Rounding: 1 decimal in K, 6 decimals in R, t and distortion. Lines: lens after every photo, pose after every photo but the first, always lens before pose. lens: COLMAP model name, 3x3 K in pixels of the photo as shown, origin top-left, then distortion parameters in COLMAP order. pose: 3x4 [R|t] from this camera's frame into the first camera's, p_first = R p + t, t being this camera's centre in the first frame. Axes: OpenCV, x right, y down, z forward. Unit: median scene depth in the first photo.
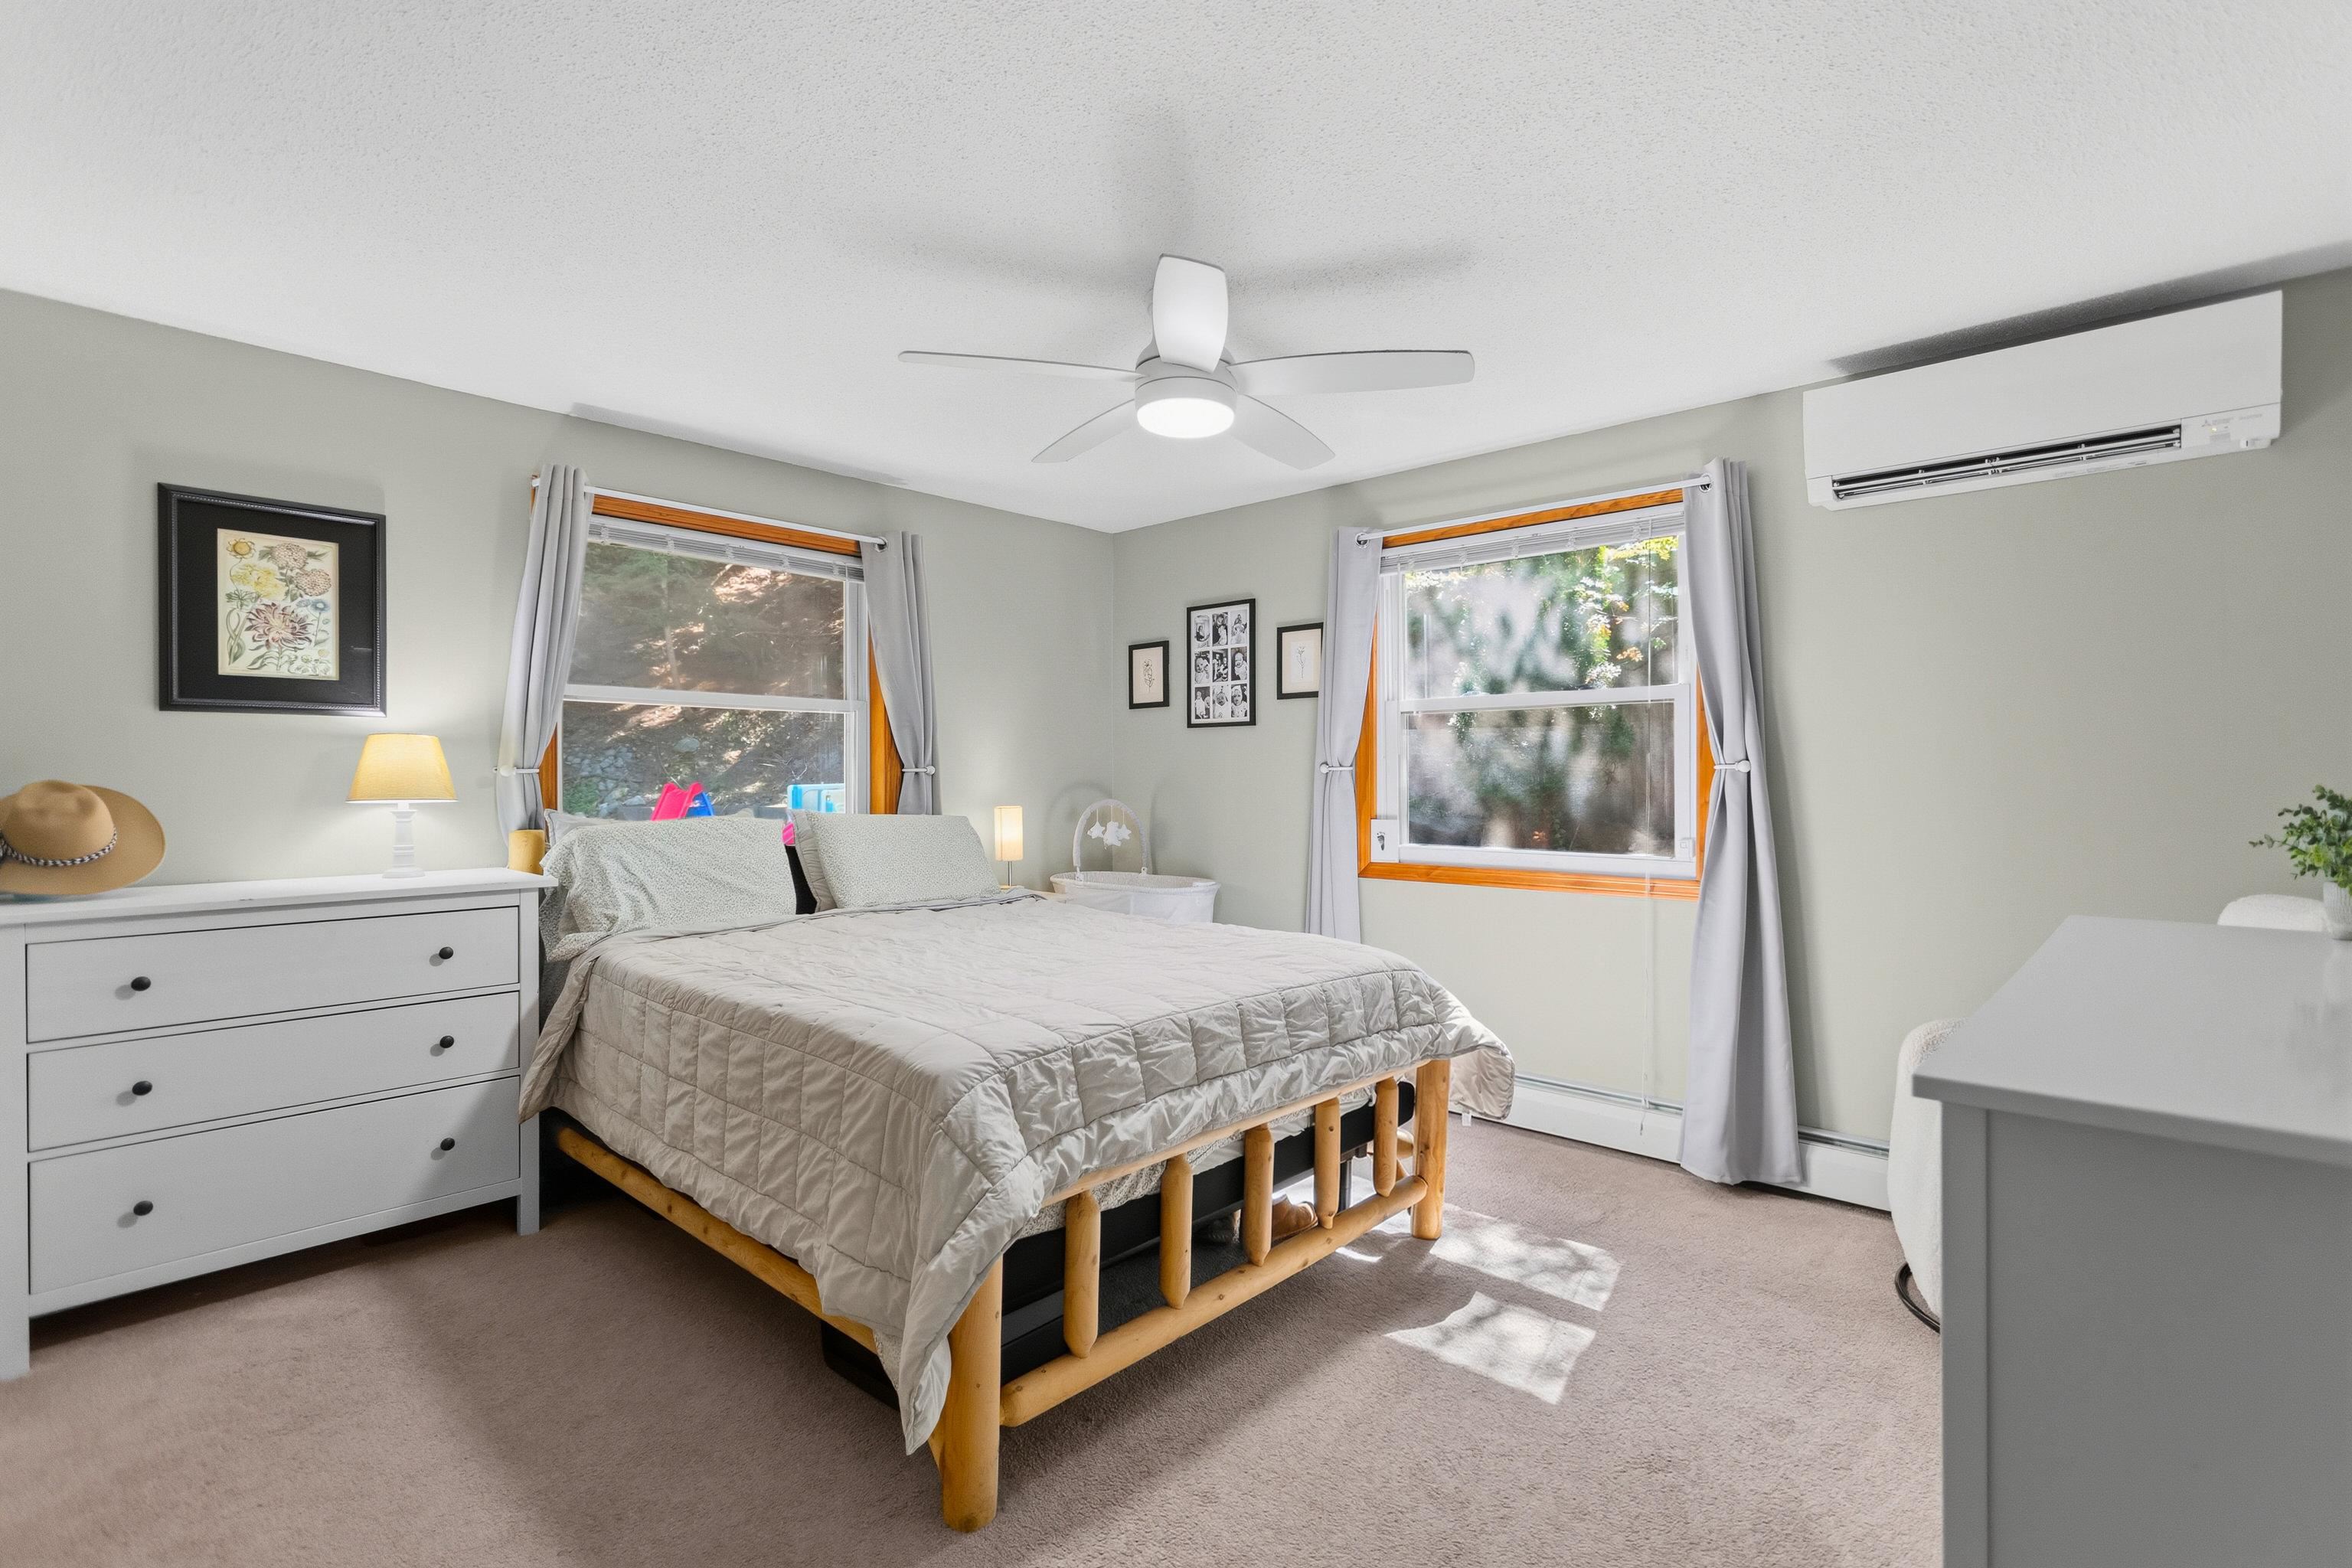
lens RADIAL K [[1112.7, 0, 1183.1], [0, 1112.7, 780.5], [0, 0, 1]] dist [0.001983, -0.001265]
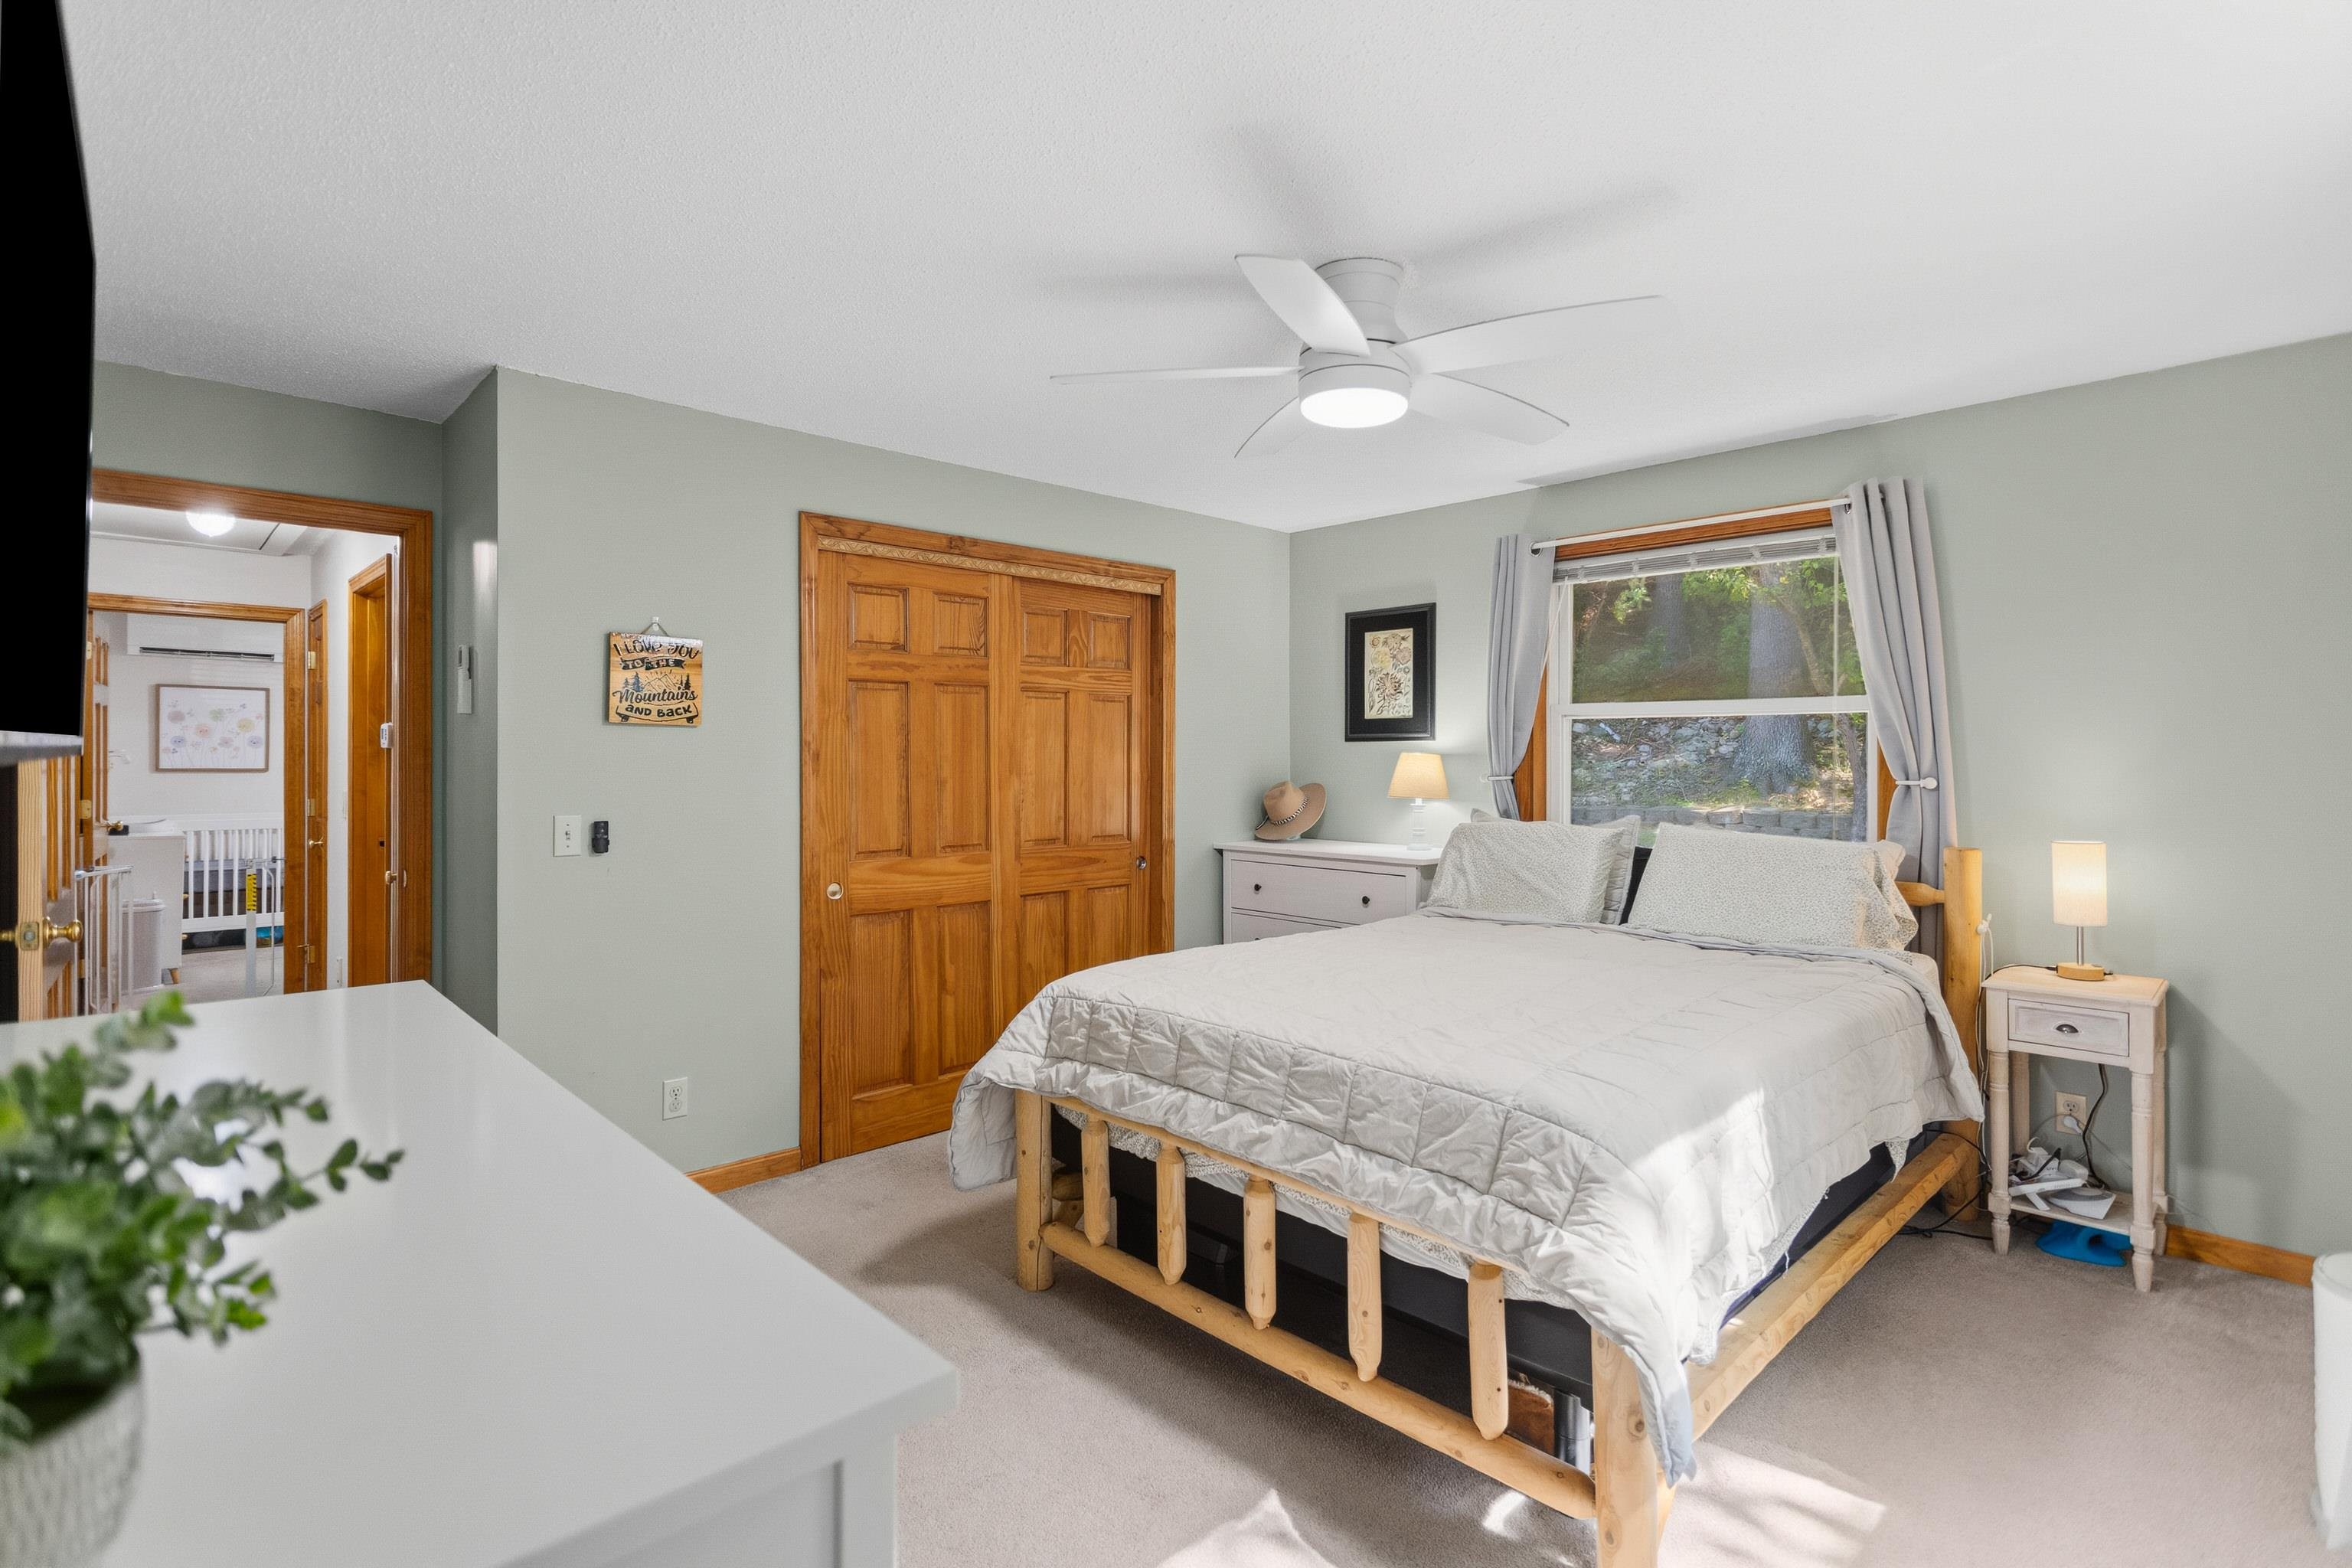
lens RADIAL K [[1112.7, 0, 1200.0], [0, 1112.7, 775.6], [0, 0, 1]] dist [0.001983, -0.001265]
pose [[-0.049219, 0.012697, -0.998707, 0.841043], [-0.010896, 0.999853, 0.013249, -0.029583], [0.998729, 0.011534, -0.049073, 0.844239]]
